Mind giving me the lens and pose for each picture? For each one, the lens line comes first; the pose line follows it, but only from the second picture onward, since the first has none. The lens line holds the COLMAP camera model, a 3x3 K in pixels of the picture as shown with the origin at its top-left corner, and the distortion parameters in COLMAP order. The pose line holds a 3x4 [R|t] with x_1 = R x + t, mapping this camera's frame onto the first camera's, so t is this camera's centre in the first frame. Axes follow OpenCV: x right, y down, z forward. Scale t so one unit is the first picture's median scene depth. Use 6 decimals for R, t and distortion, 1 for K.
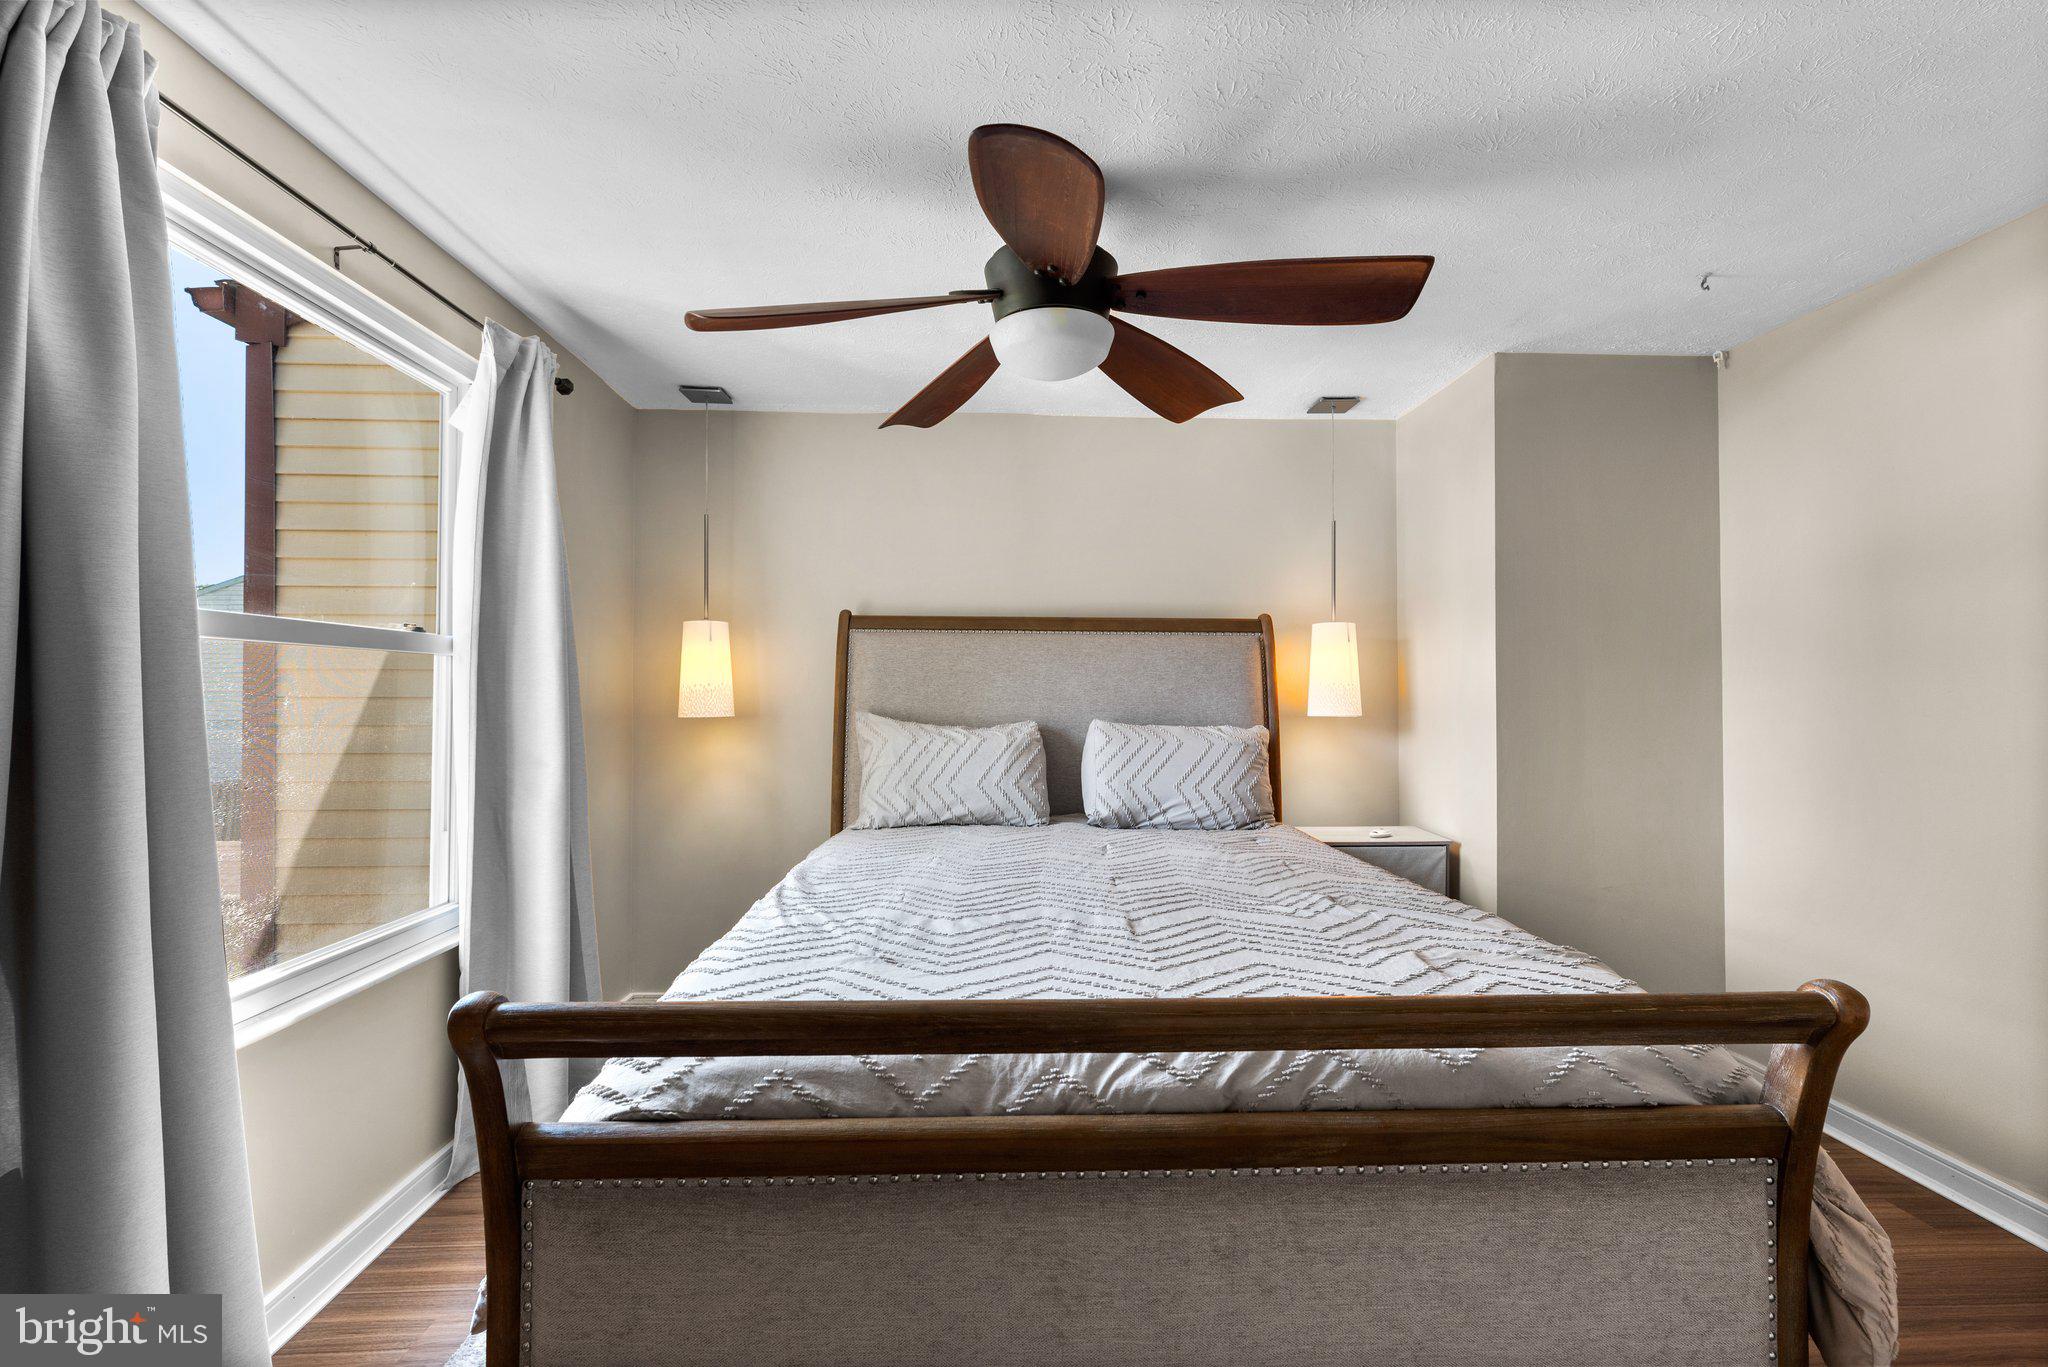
lens RADIAL K [[911.9, 0, 1029.9], [0, 911.9, 690.7], [0, 0, 1]] dist [0.002700, -0.000546]
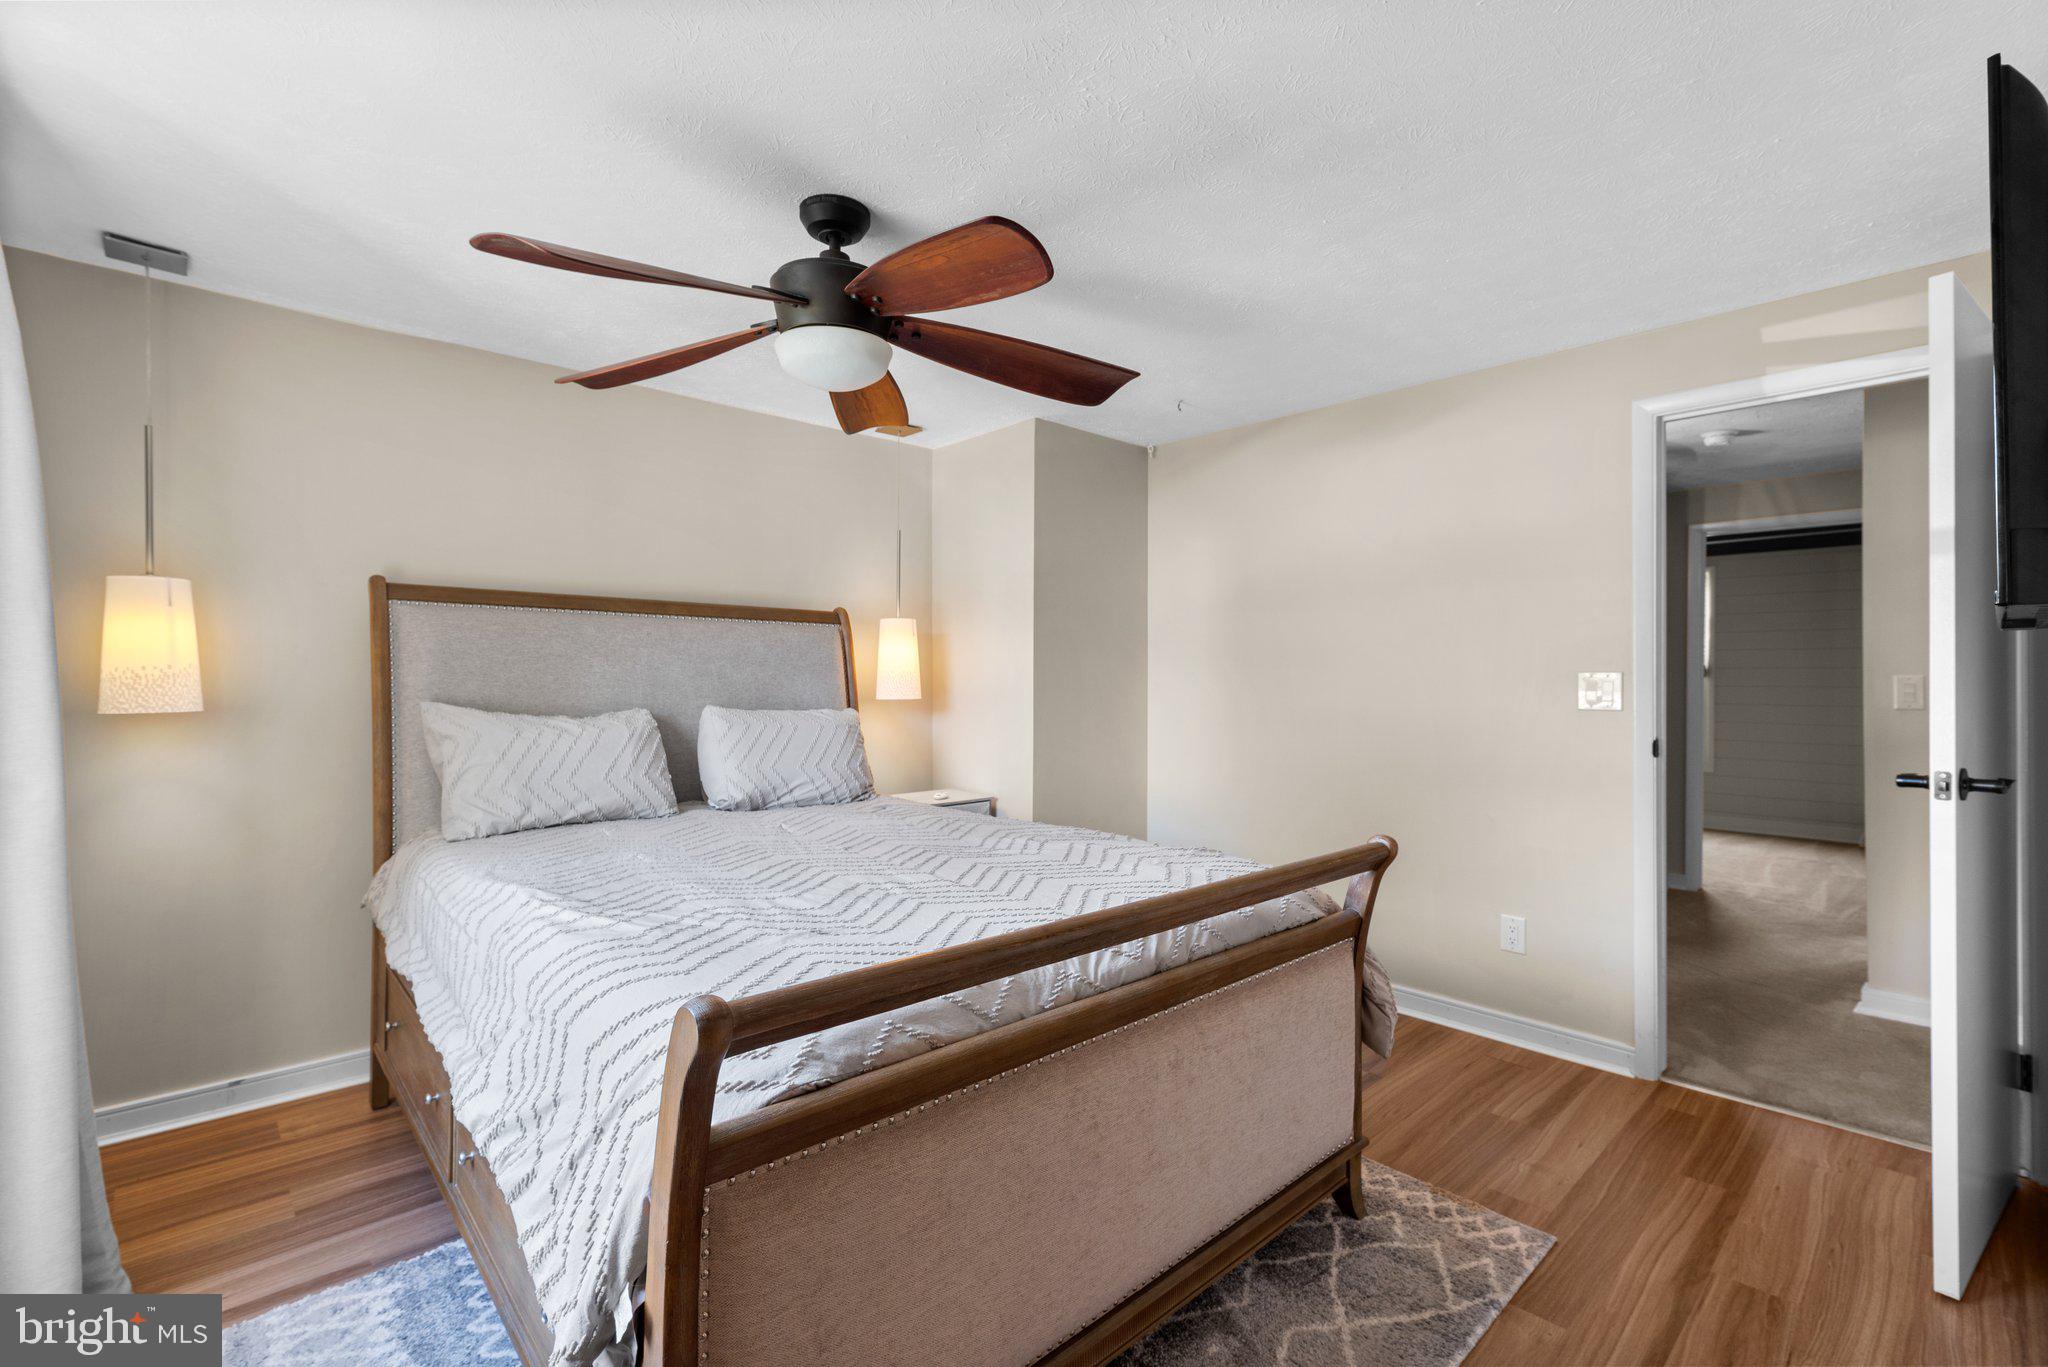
lens RADIAL K [[906.2, 0, 1029.2], [0, 906.2, 692.7], [0, 0, 1]] dist [0.009937, 0.000053]
pose [[0.760373, -0.008850, 0.649426, -0.328833], [-0.005052, 0.999796, 0.019540, -0.004138], [-0.649467, -0.018139, 0.760173, 0.017324]]
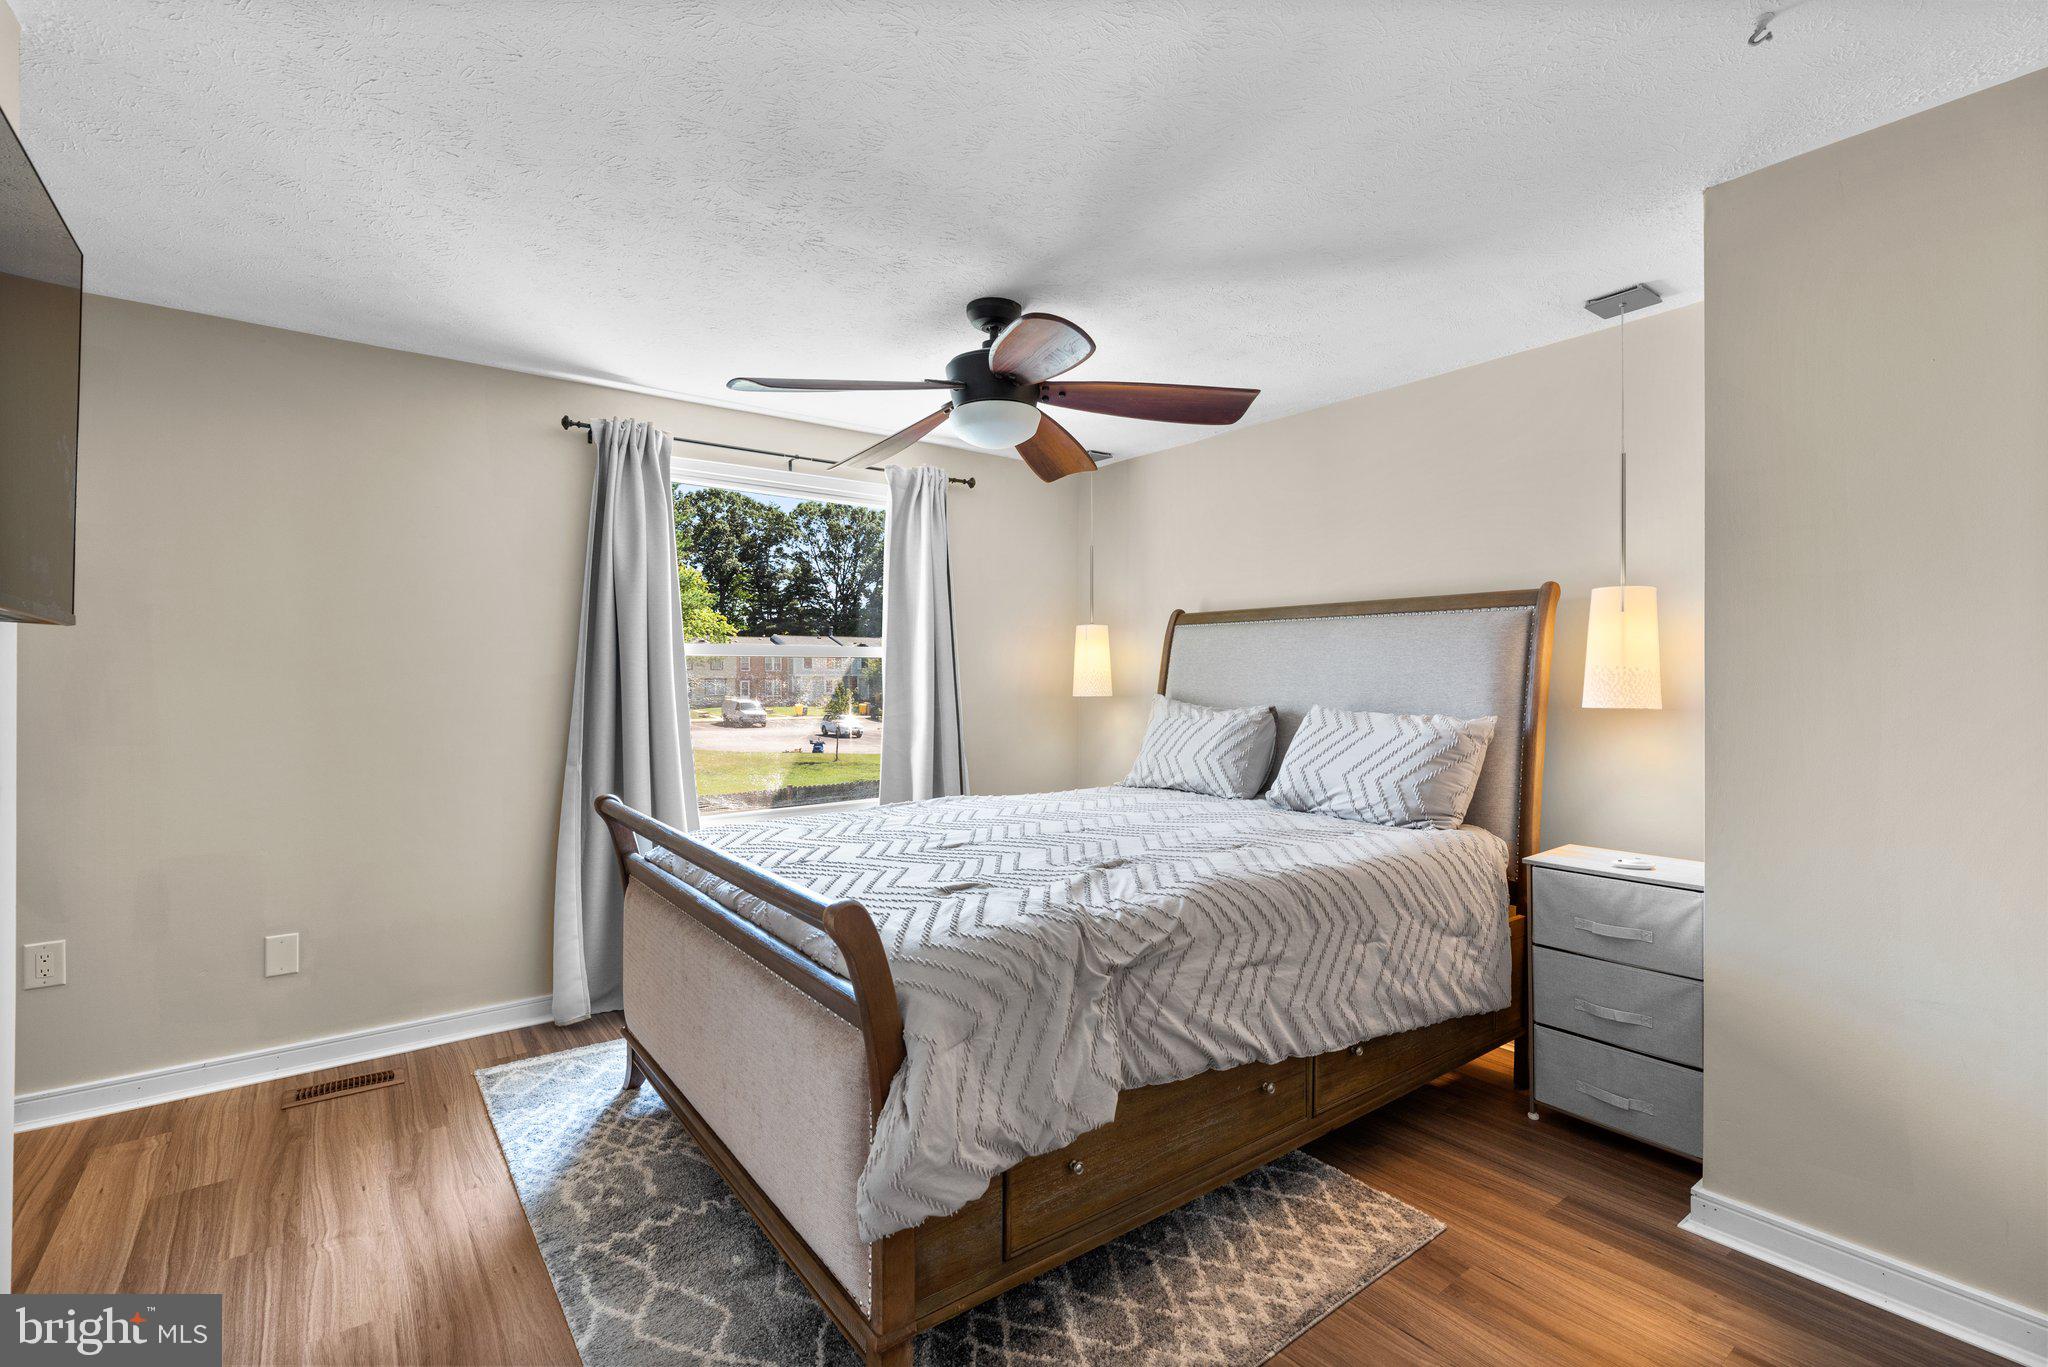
lens RADIAL K [[915.9, 0, 1029.5], [0, 915.9, 695.3], [0, 0, 1]] dist [0.001158, -0.000291]
pose [[0.569116, 0.012931, -0.822156, 0.777851], [0.006004, 0.999784, 0.019881, -0.000767], [0.822236, -0.016250, 0.568915, 0.172721]]
